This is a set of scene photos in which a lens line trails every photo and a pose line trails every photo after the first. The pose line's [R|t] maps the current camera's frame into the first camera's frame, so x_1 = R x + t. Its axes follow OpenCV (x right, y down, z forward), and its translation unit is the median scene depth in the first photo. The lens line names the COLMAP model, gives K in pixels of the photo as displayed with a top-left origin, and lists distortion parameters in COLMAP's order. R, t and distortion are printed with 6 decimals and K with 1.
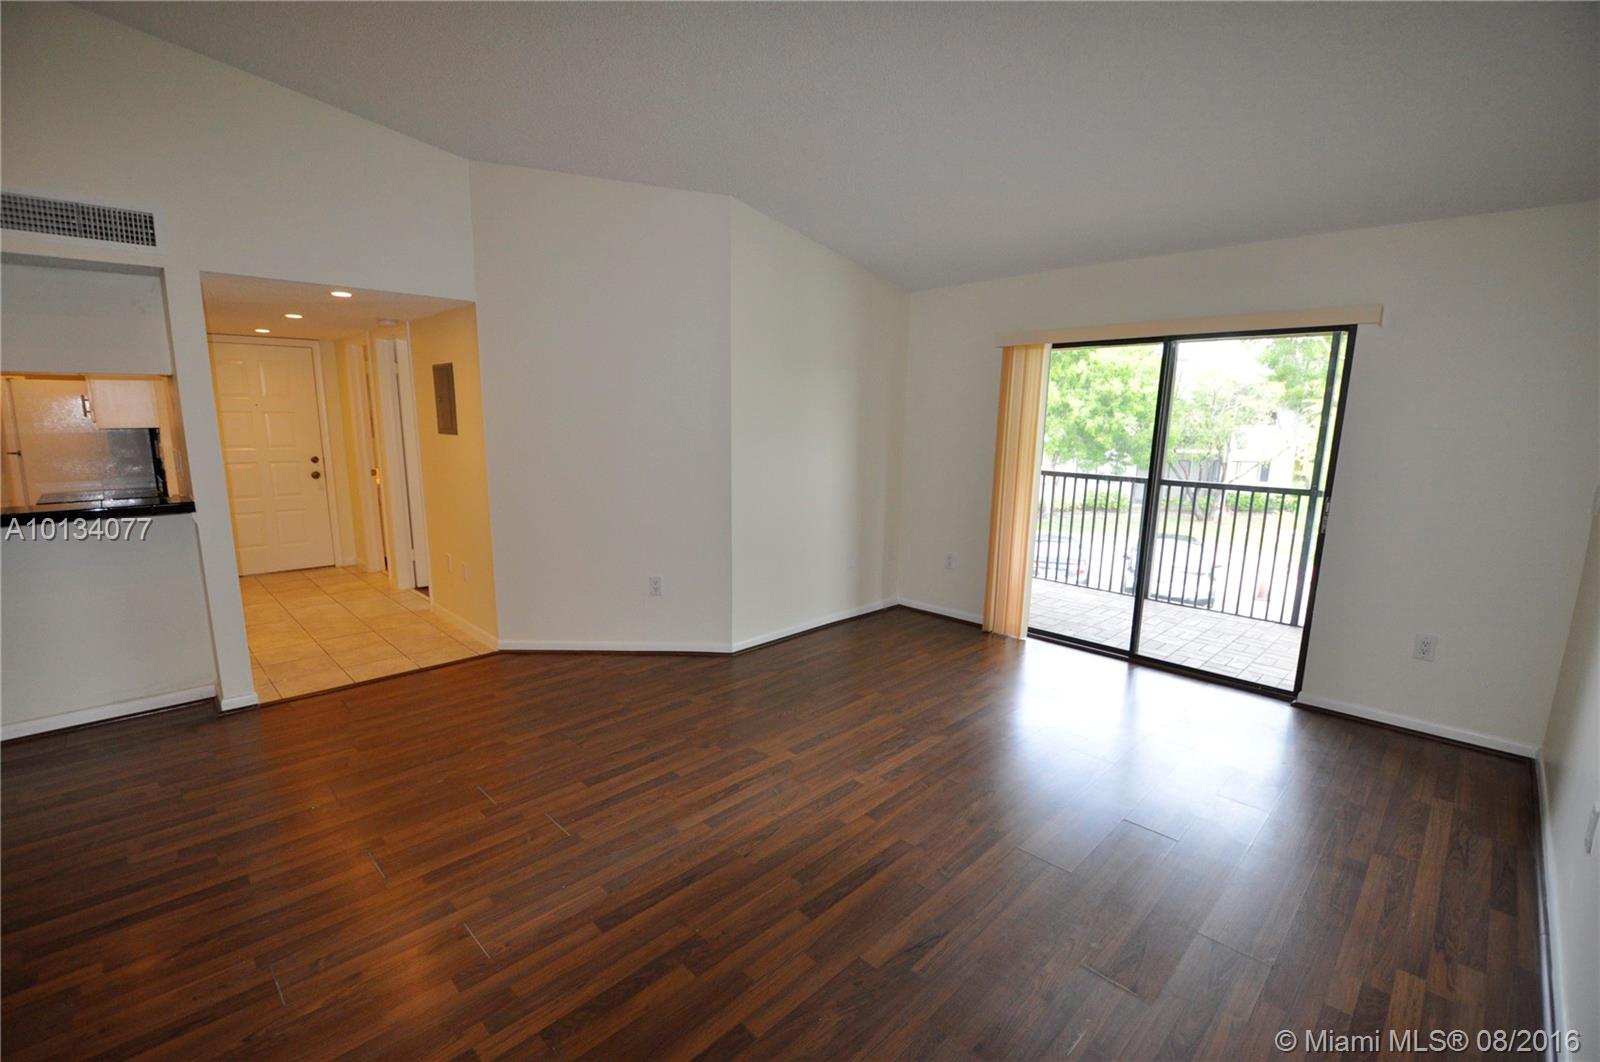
lens RADIAL K [[696.6, 0, 797.0], [0, 696.6, 535.5], [0, 0, 1]] dist [0.029850, -0.028306]
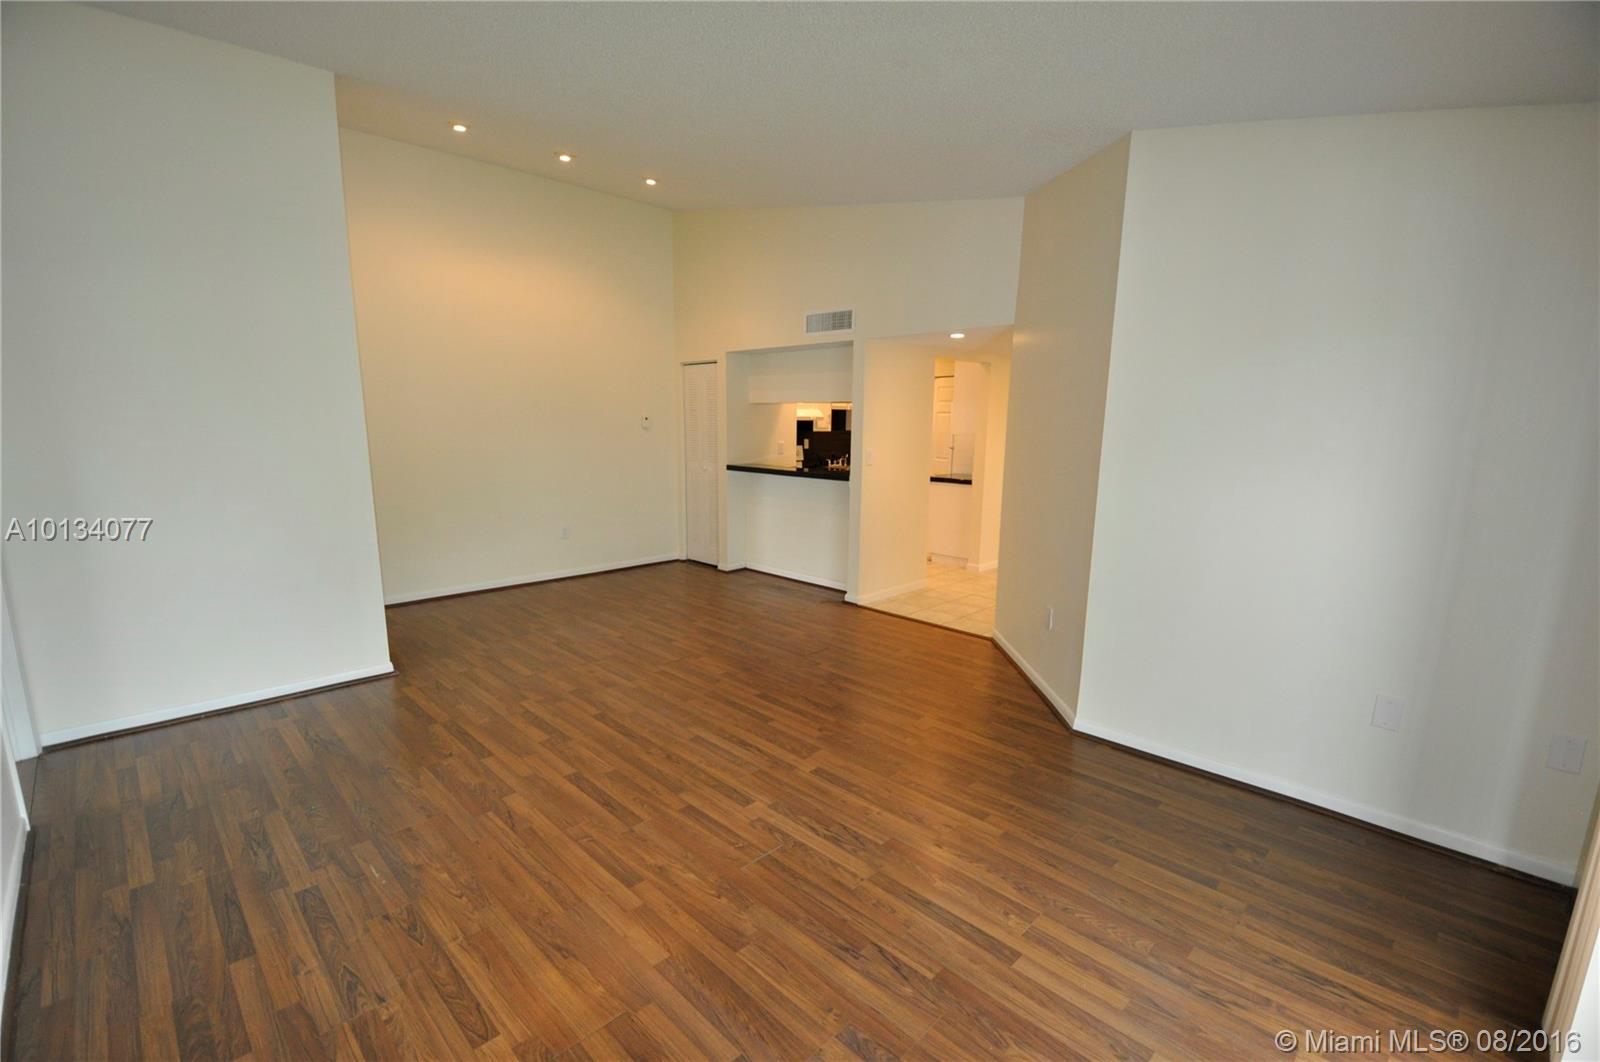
lens RADIAL K [[696.6, 0, 797.0], [0, 696.6, 535.5], [0, 0, 1]] dist [0.029850, -0.028306]
pose [[0.004376, 0.151496, -0.988448, 0.903902], [-0.176041, 0.973137, 0.148370, -0.143901], [0.984373, 0.173358, 0.030928, 0.900111]]
